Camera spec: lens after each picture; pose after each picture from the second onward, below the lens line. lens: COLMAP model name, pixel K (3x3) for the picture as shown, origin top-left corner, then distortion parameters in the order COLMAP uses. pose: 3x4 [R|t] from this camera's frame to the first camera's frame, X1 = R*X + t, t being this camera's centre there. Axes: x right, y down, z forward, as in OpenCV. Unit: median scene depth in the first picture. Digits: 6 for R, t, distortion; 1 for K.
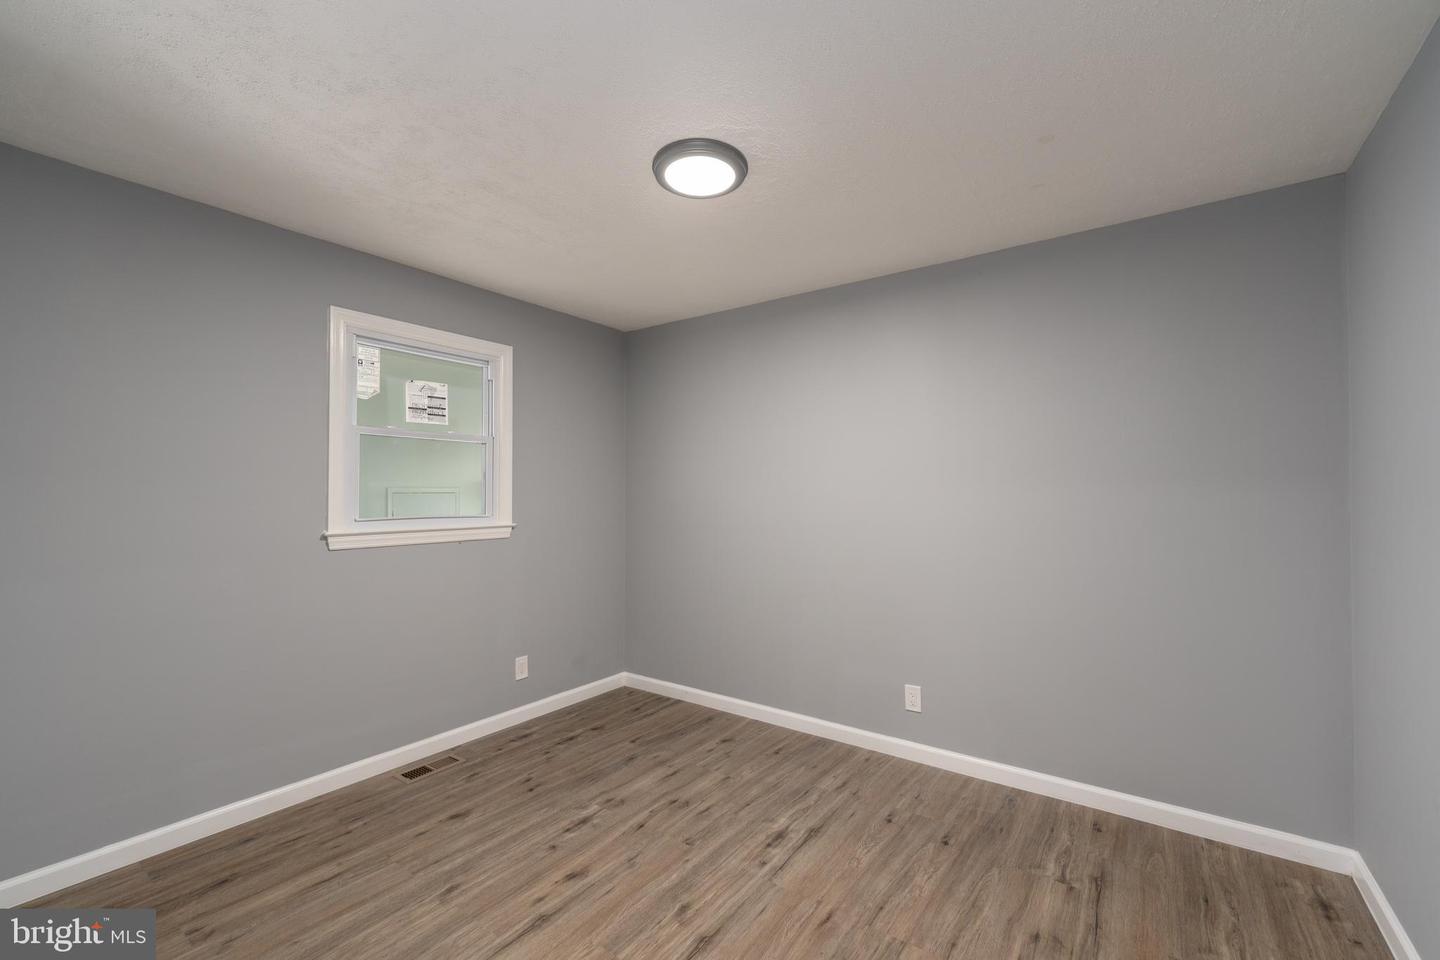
lens RADIAL K [[587.5, 0, 706.3], [0, 587.5, 492.6], [0, 0, 1]] dist [0.001484, -0.000590]
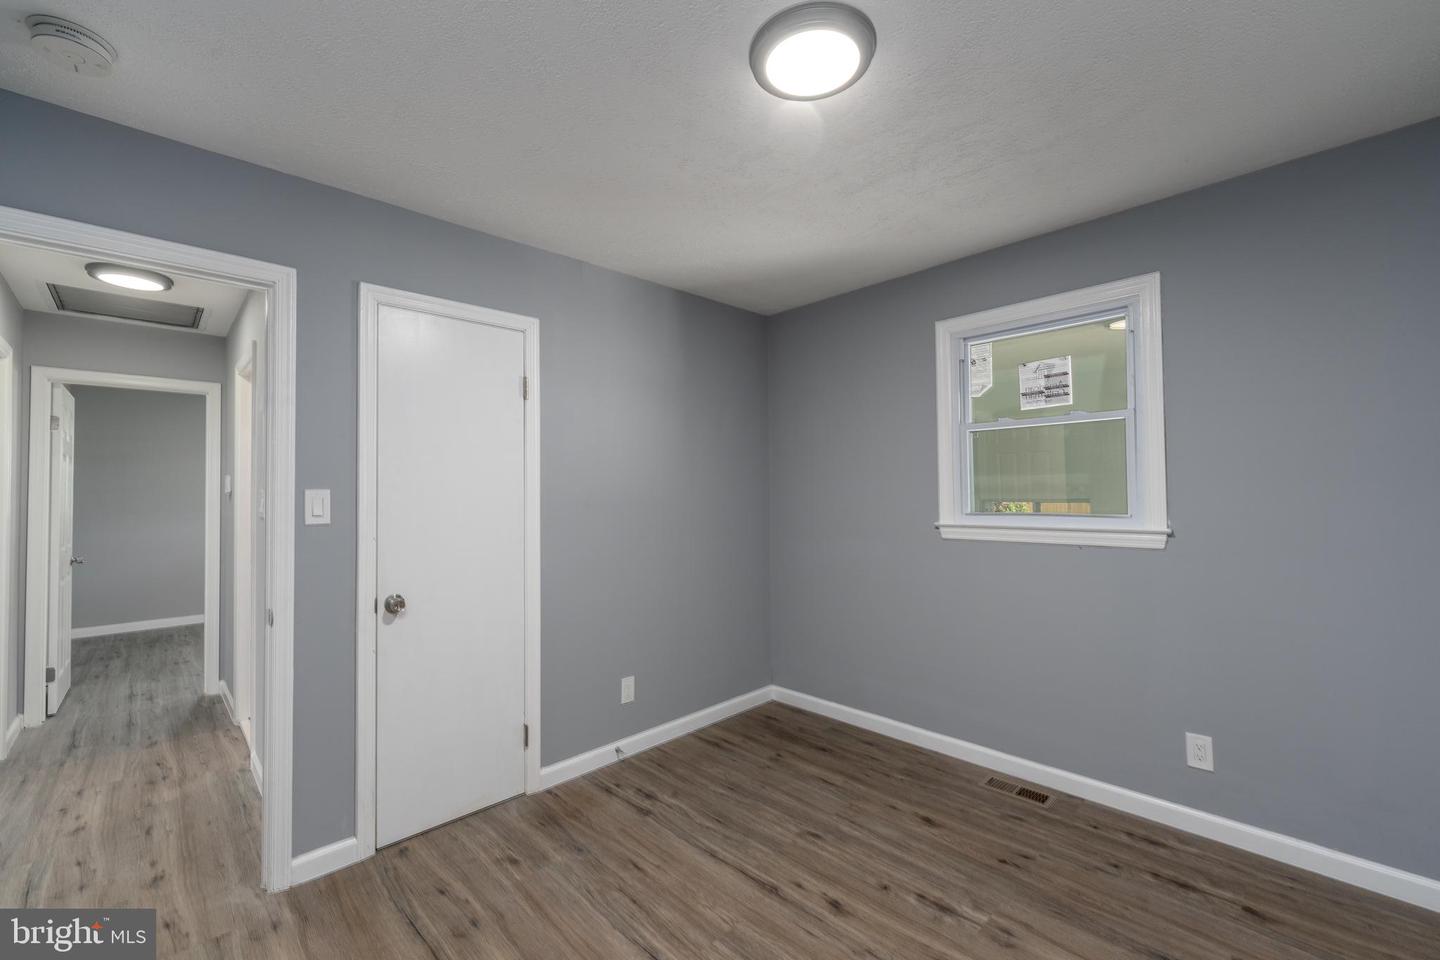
lens RADIAL K [[587.5, 0, 692.3], [0, 587.5, 485.0], [0, 0, 1]] dist [0.001484, -0.000590]
pose [[-0.173244, -0.013978, -0.984780, 0.537332], [0.013279, 0.999775, -0.016527, 0.006728], [0.984789, -0.015940, -0.173020, 0.704169]]
